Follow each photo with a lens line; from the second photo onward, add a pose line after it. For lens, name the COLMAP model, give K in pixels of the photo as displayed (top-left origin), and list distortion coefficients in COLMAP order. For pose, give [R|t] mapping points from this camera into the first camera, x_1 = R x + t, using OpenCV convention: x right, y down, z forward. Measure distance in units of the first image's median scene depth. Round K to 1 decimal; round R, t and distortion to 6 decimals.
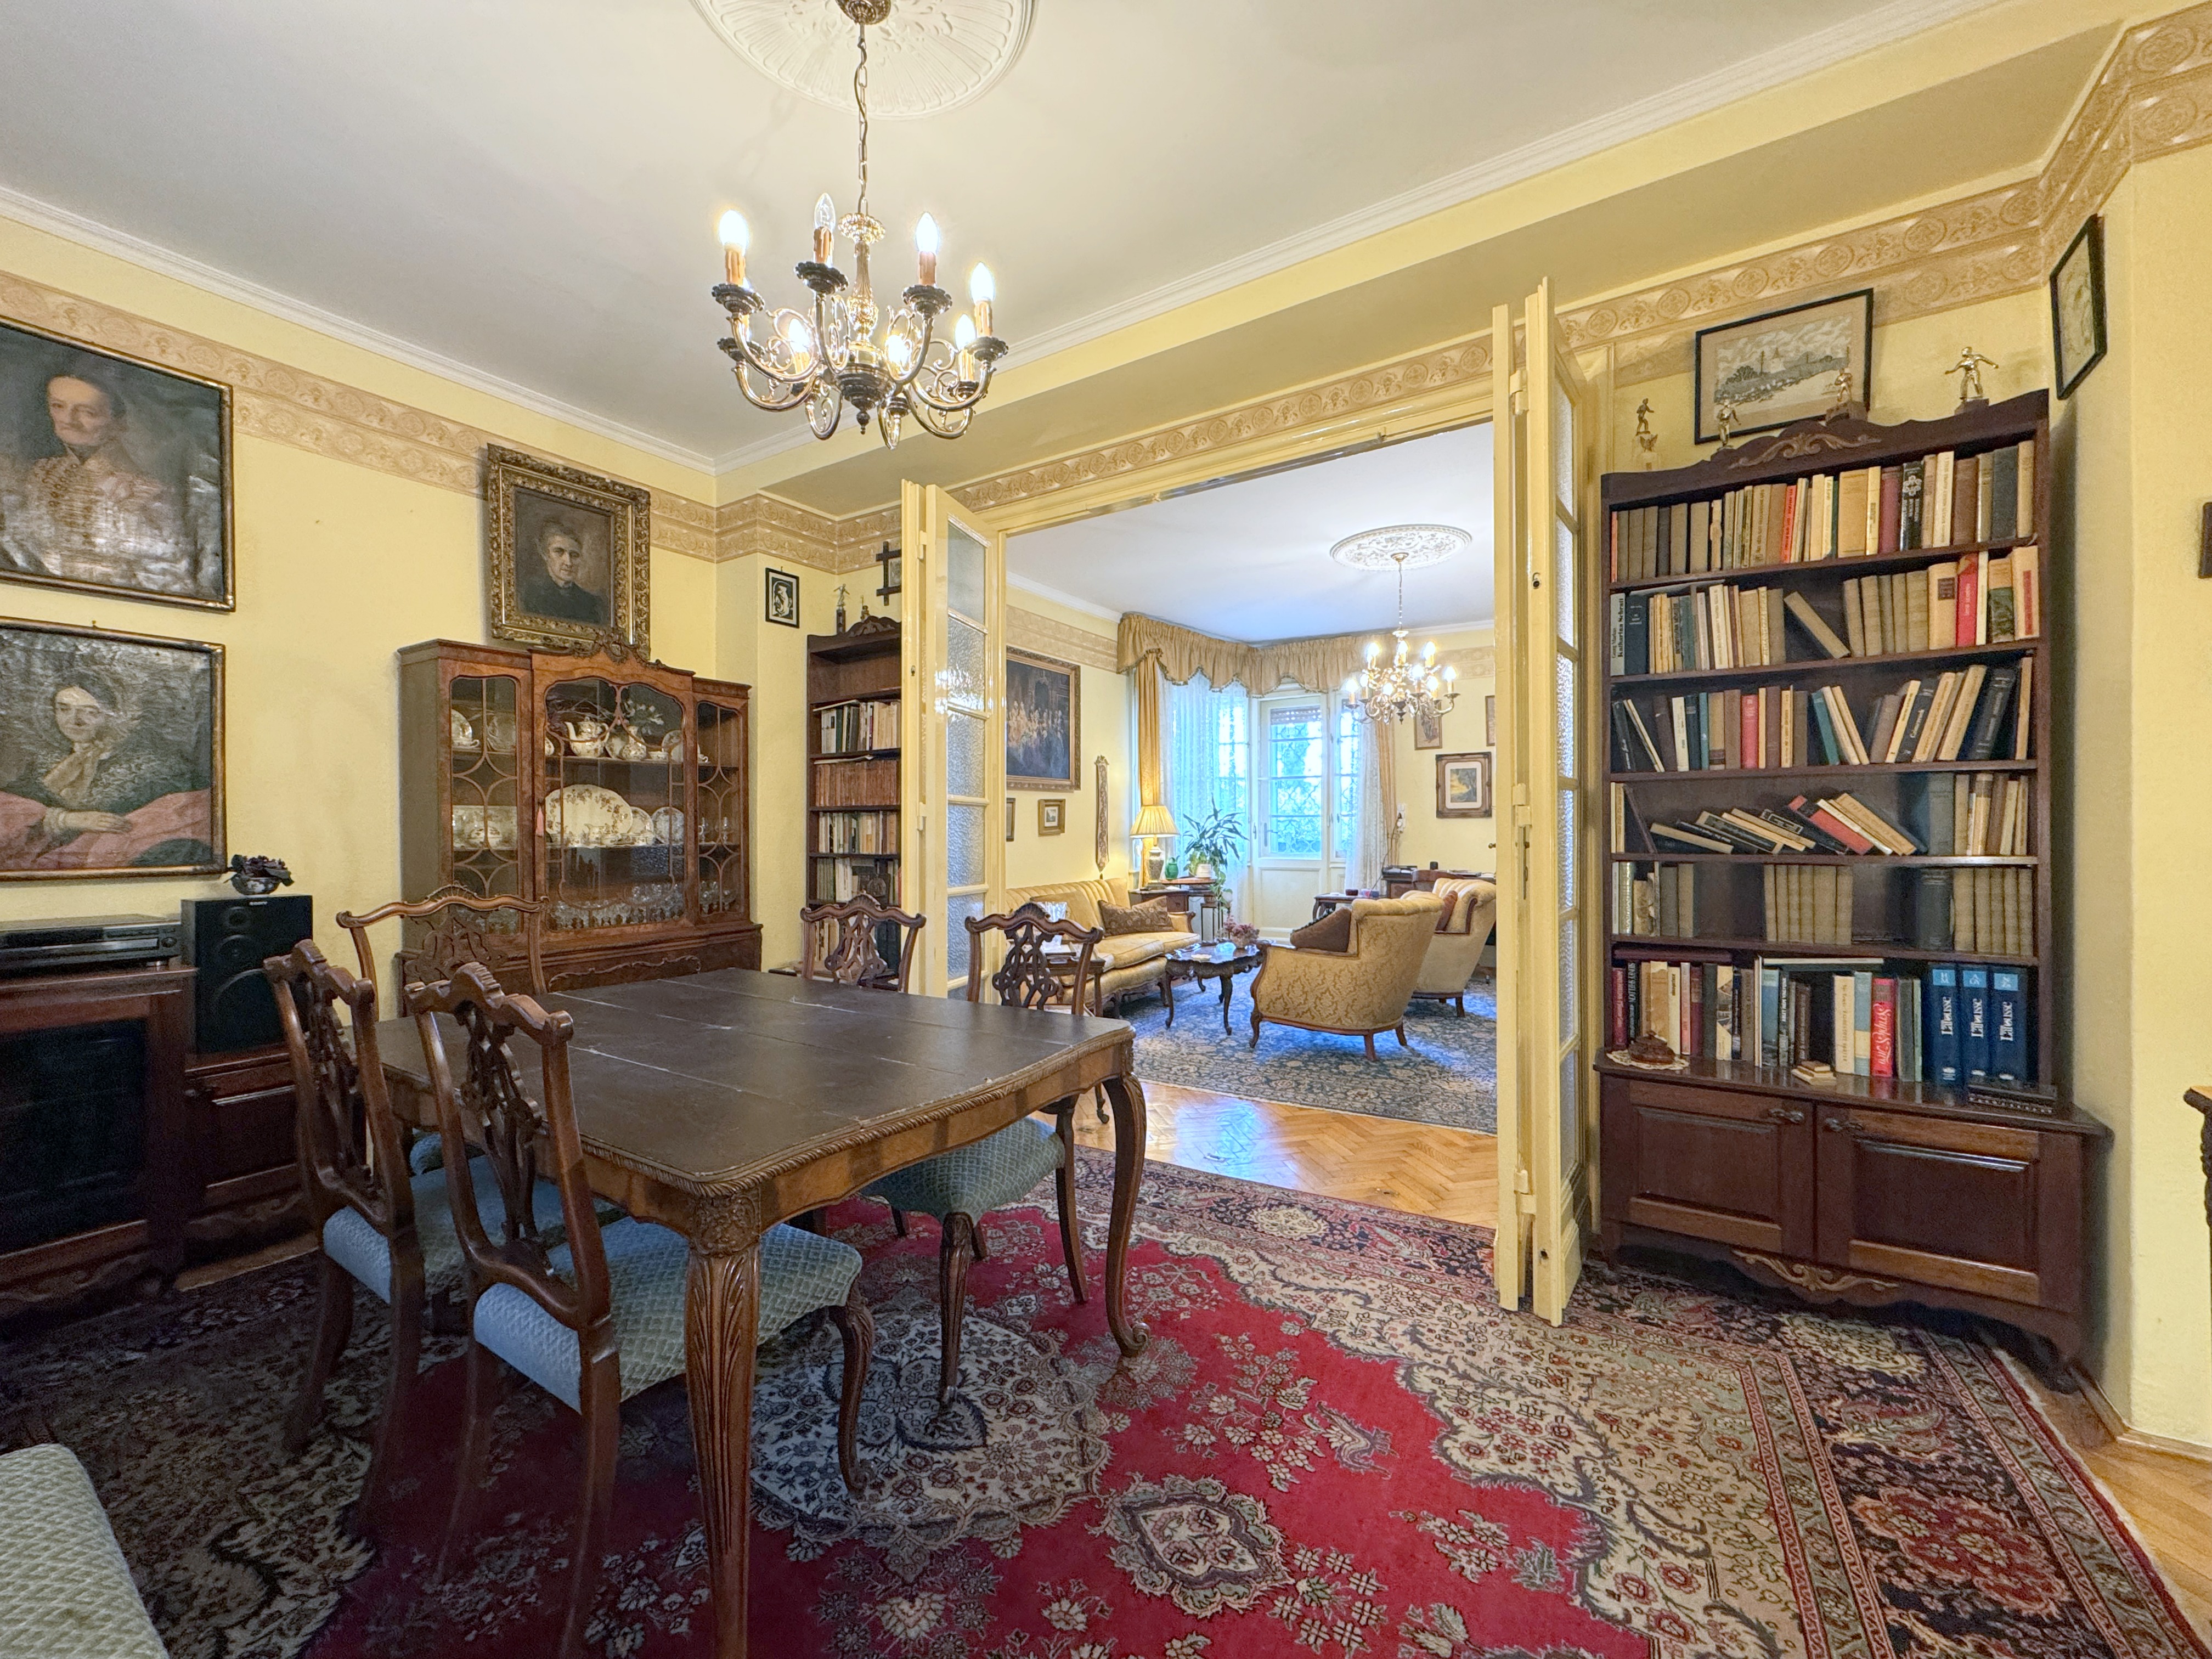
lens RADIAL K [[891.6, 0, 1123.5], [0, 891.6, 832.0], [0, 0, 1]] dist [-0.000441, 0.000022]
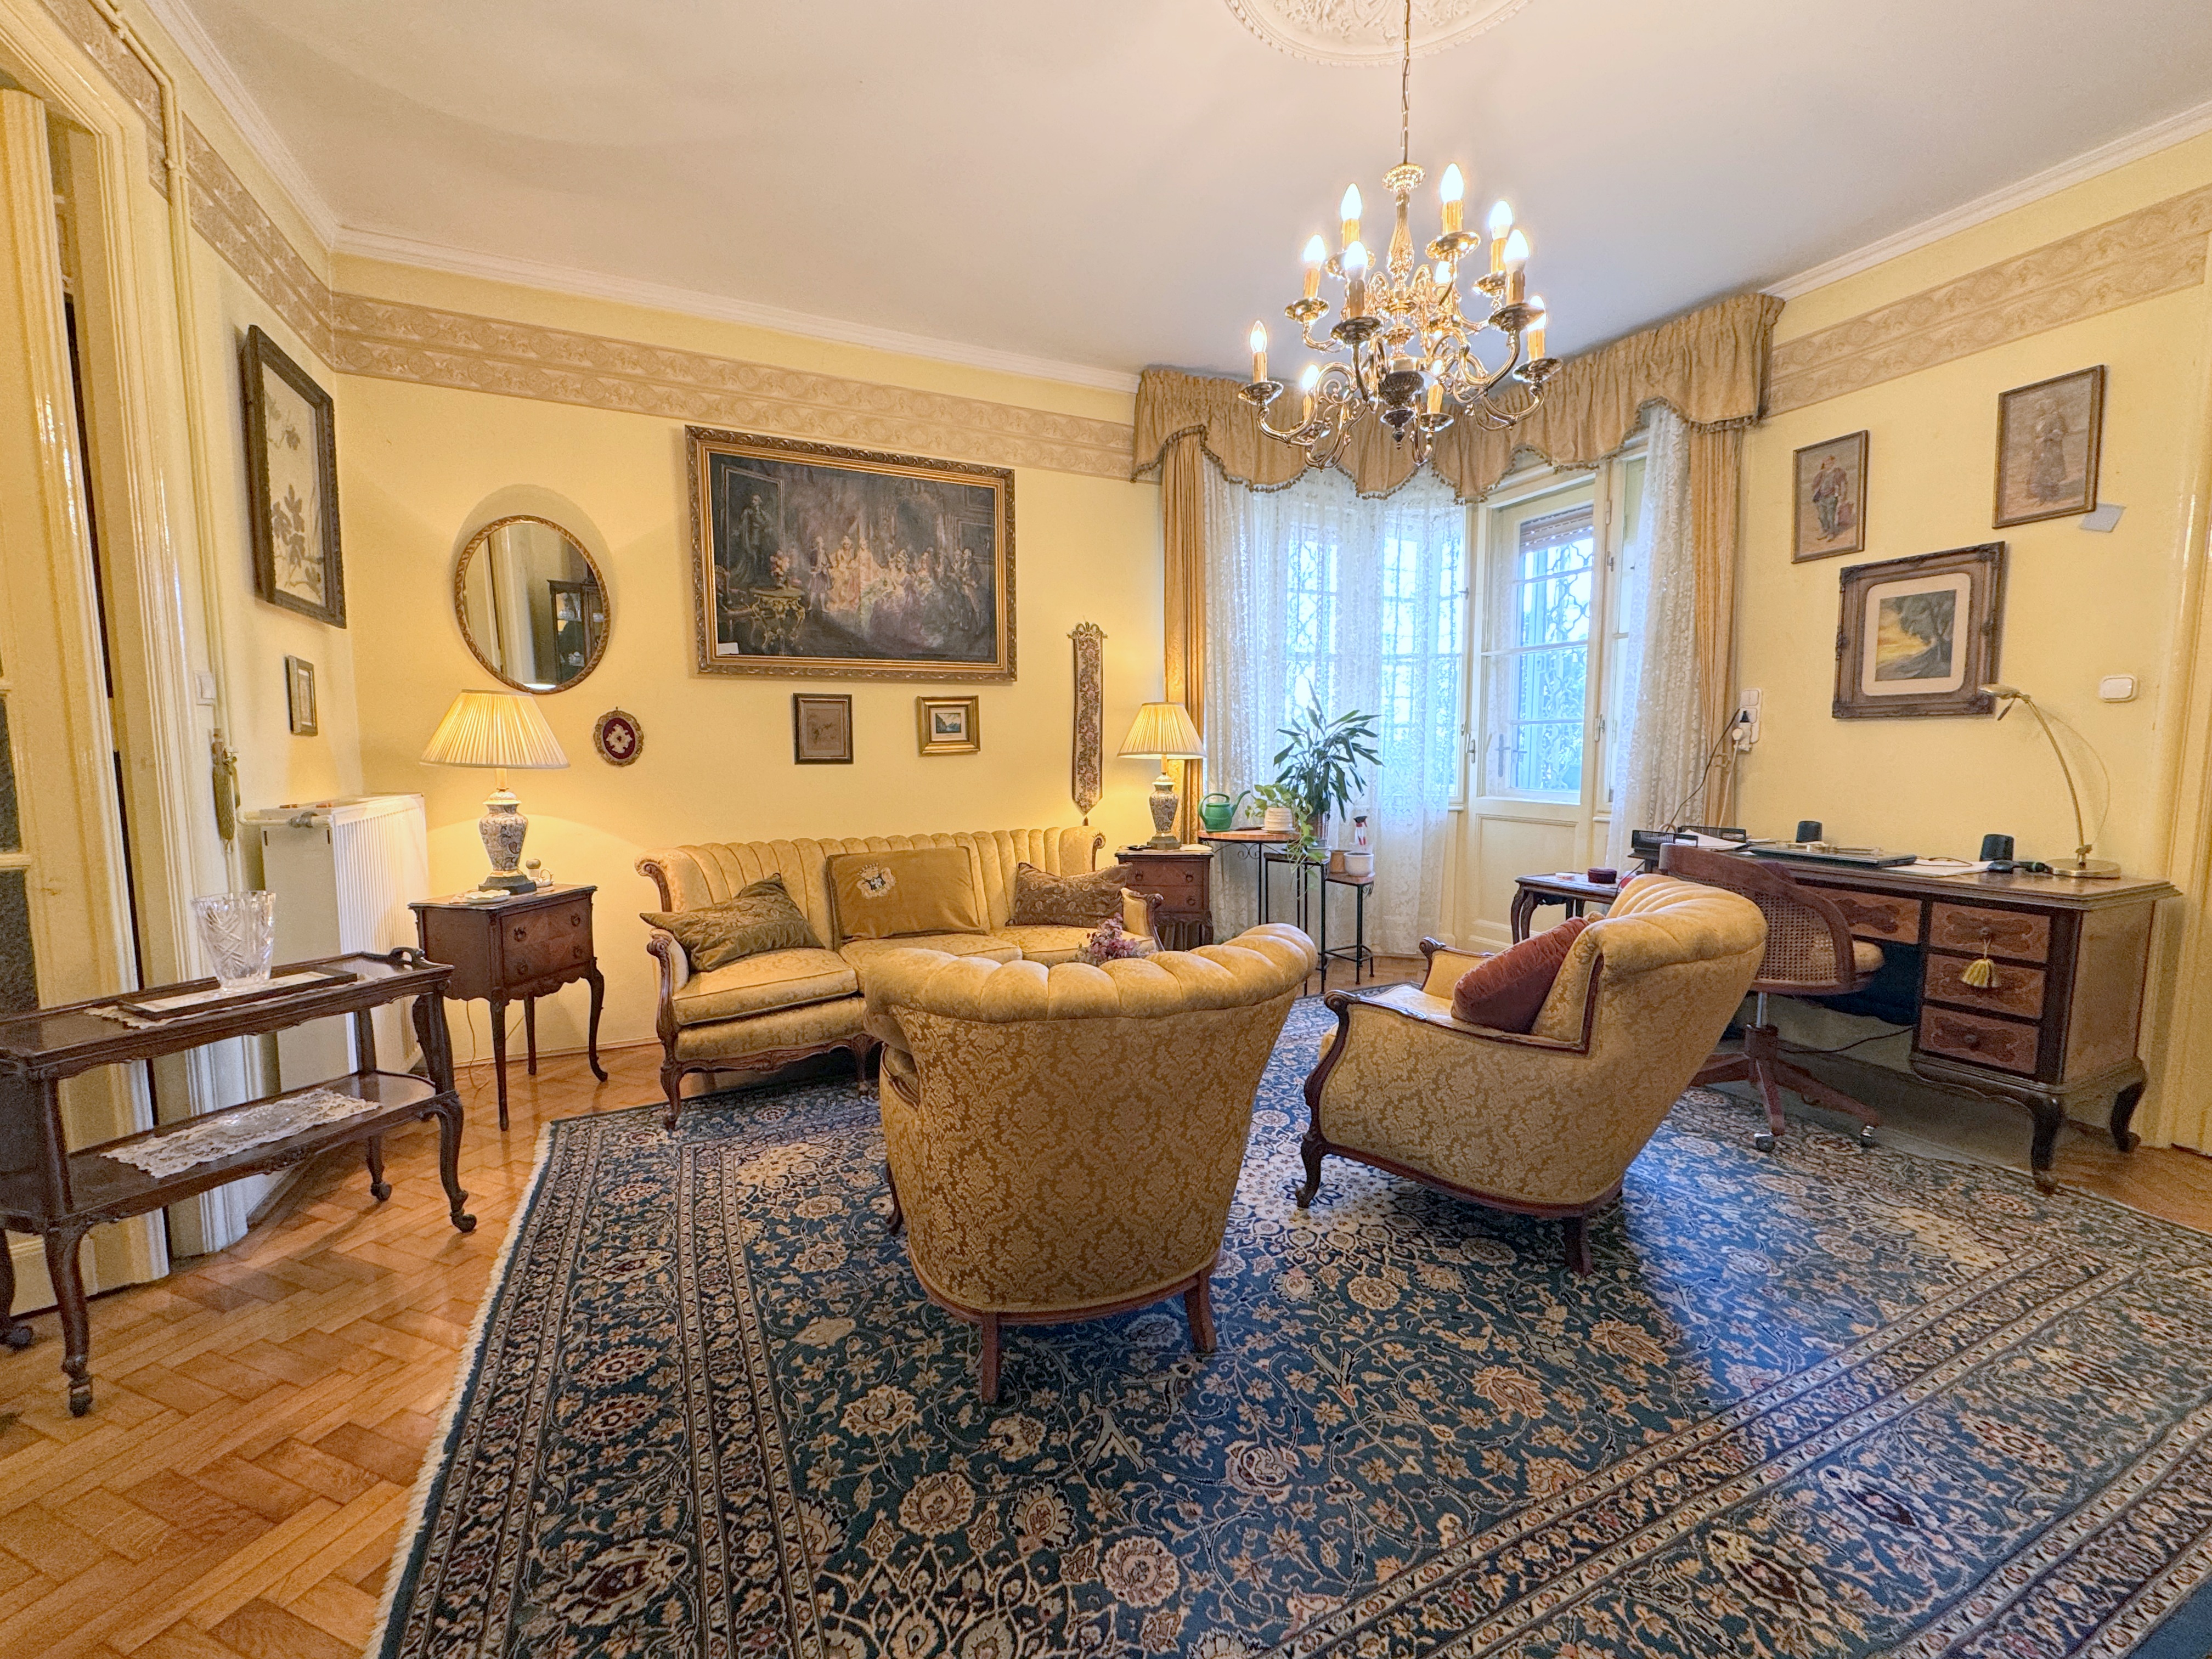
lens RADIAL K [[891.6, 0, 1115.6], [0, 891.6, 833.7], [0, 0, 1]] dist [-0.000441, 0.000022]
pose [[0.833652, 0.055008, -0.549544, 0.689184], [-0.002852, 0.995443, 0.095314, -0.001798], [0.552282, -0.077891, 0.830010, 1.026173]]
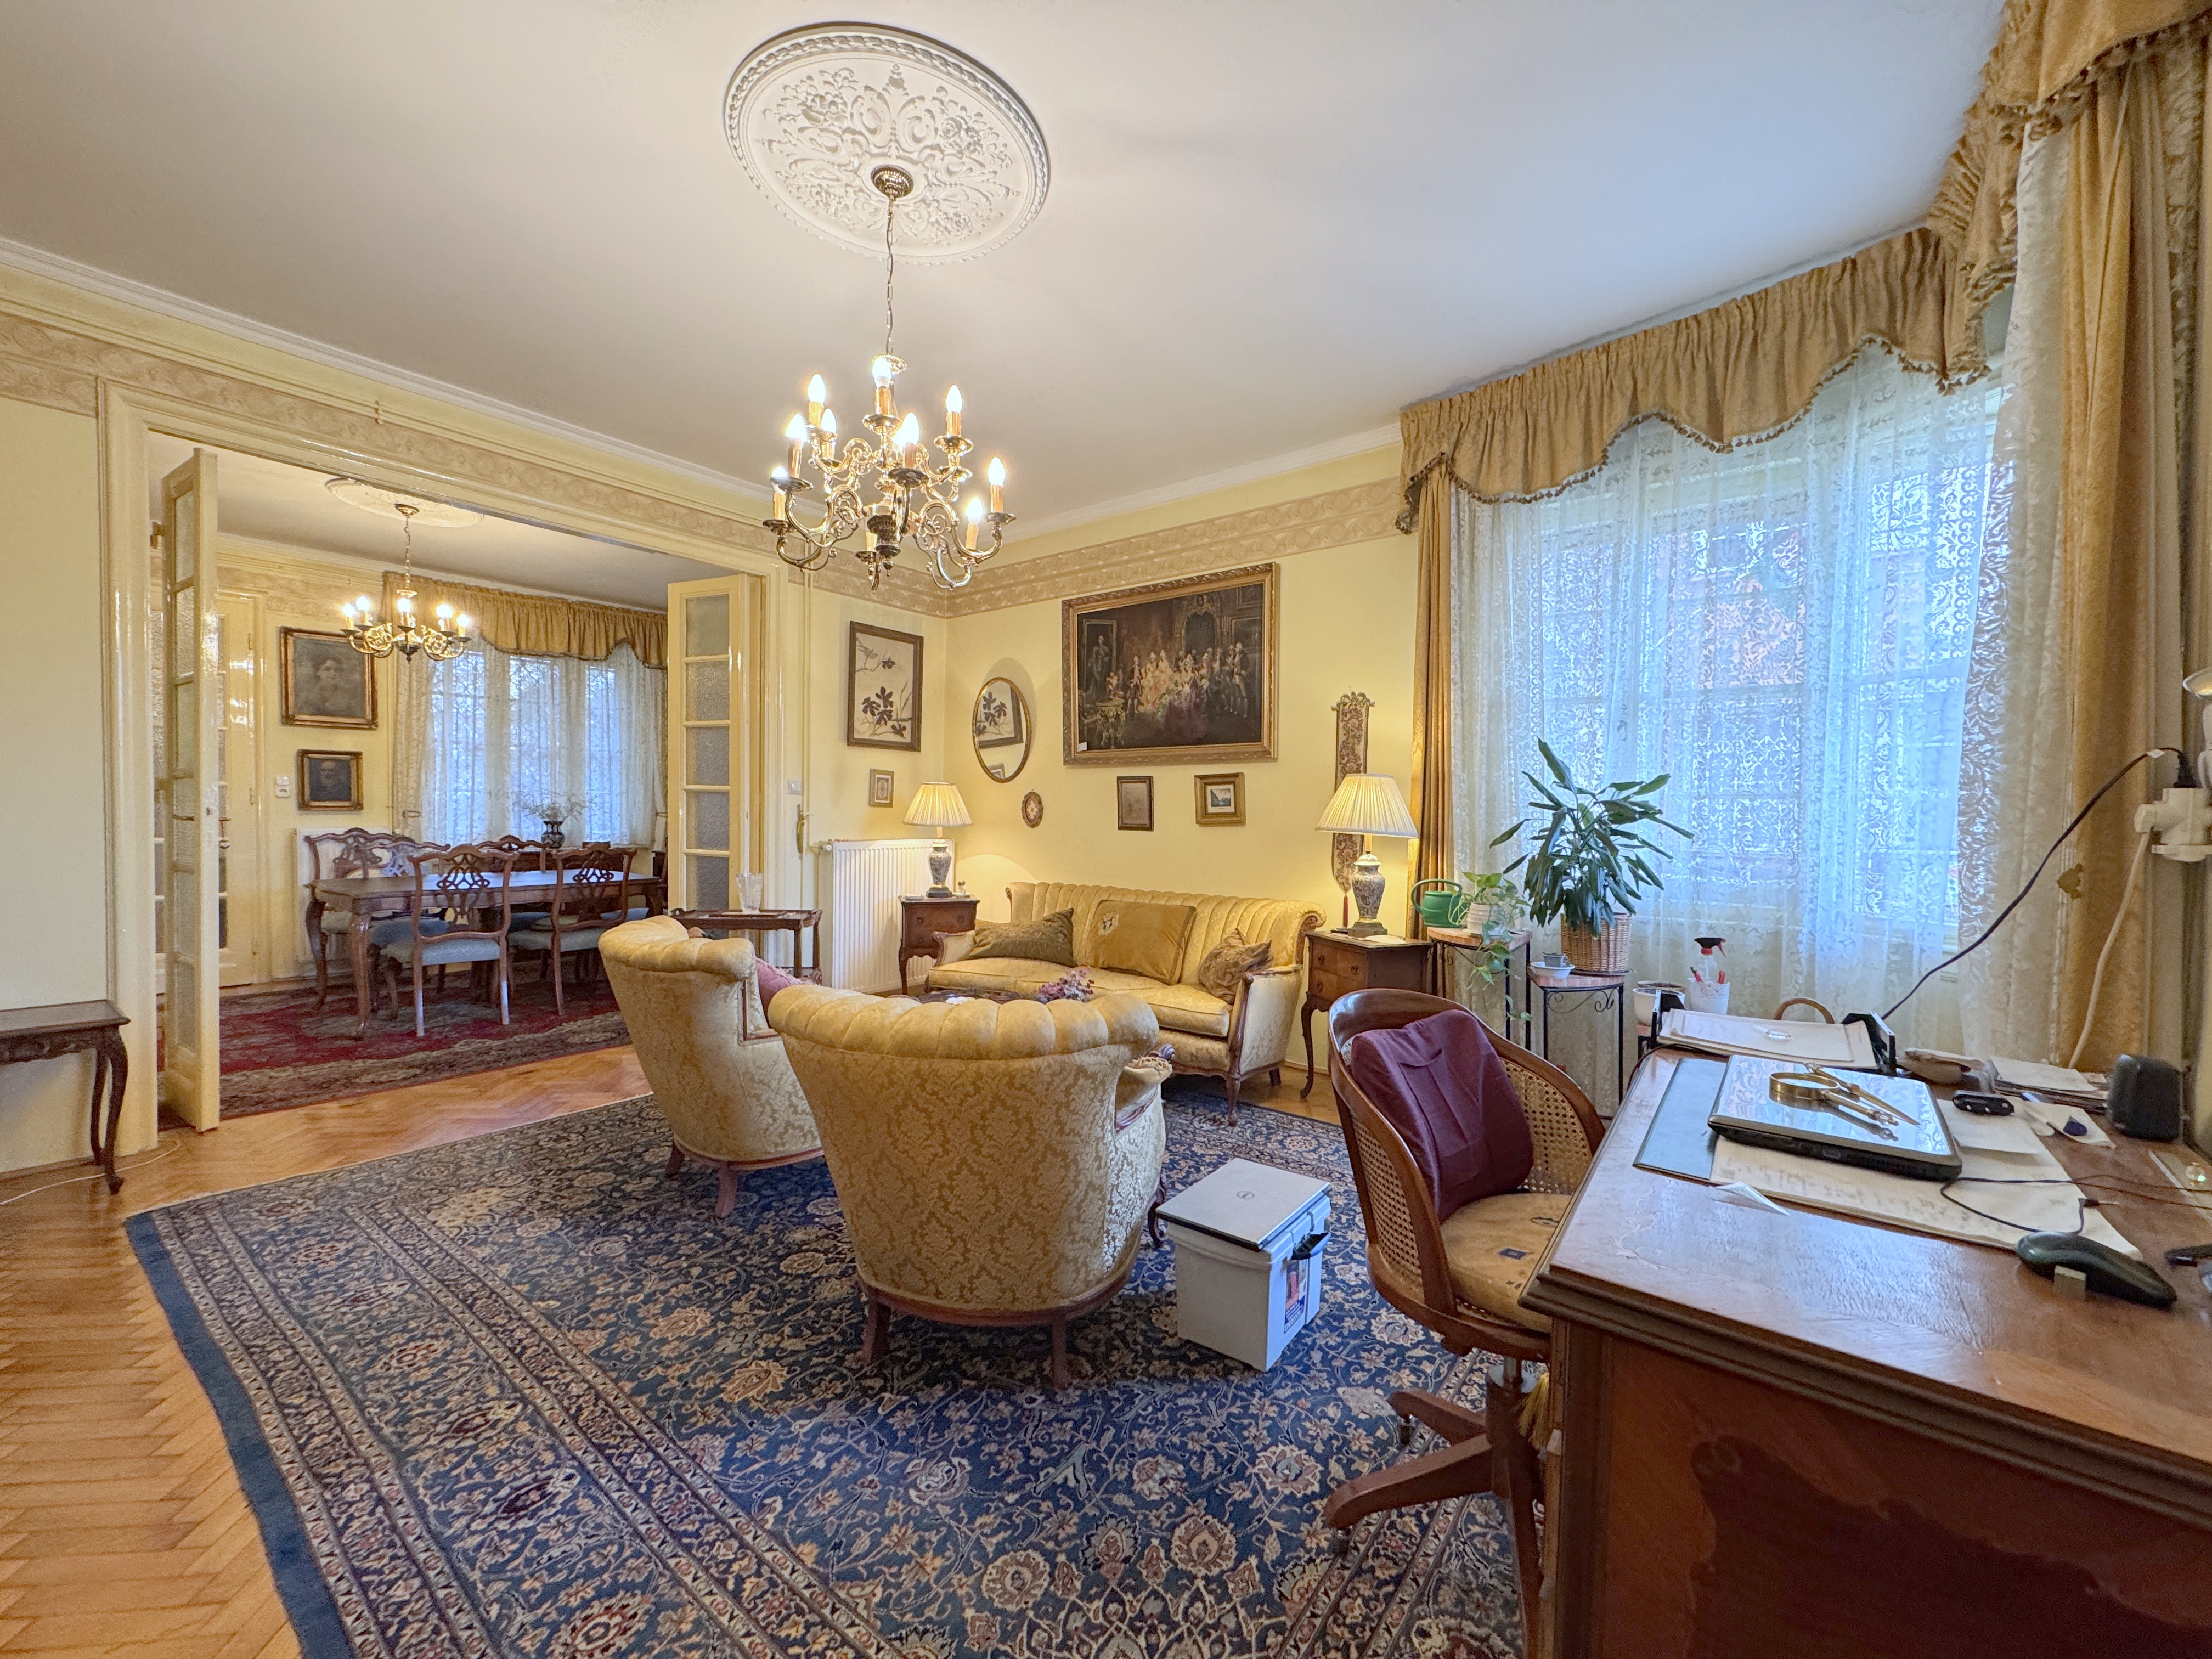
lens RADIAL K [[891.6, 0, 1099.3], [0, 891.6, 829.8], [0, 0, 1]] dist [-0.000441, 0.000022]
pose [[-0.130767, 0.020410, -0.991203, 1.189197], [-0.018619, 0.999561, 0.023039, -0.014309], [0.991238, 0.021468, -0.130330, 1.891840]]
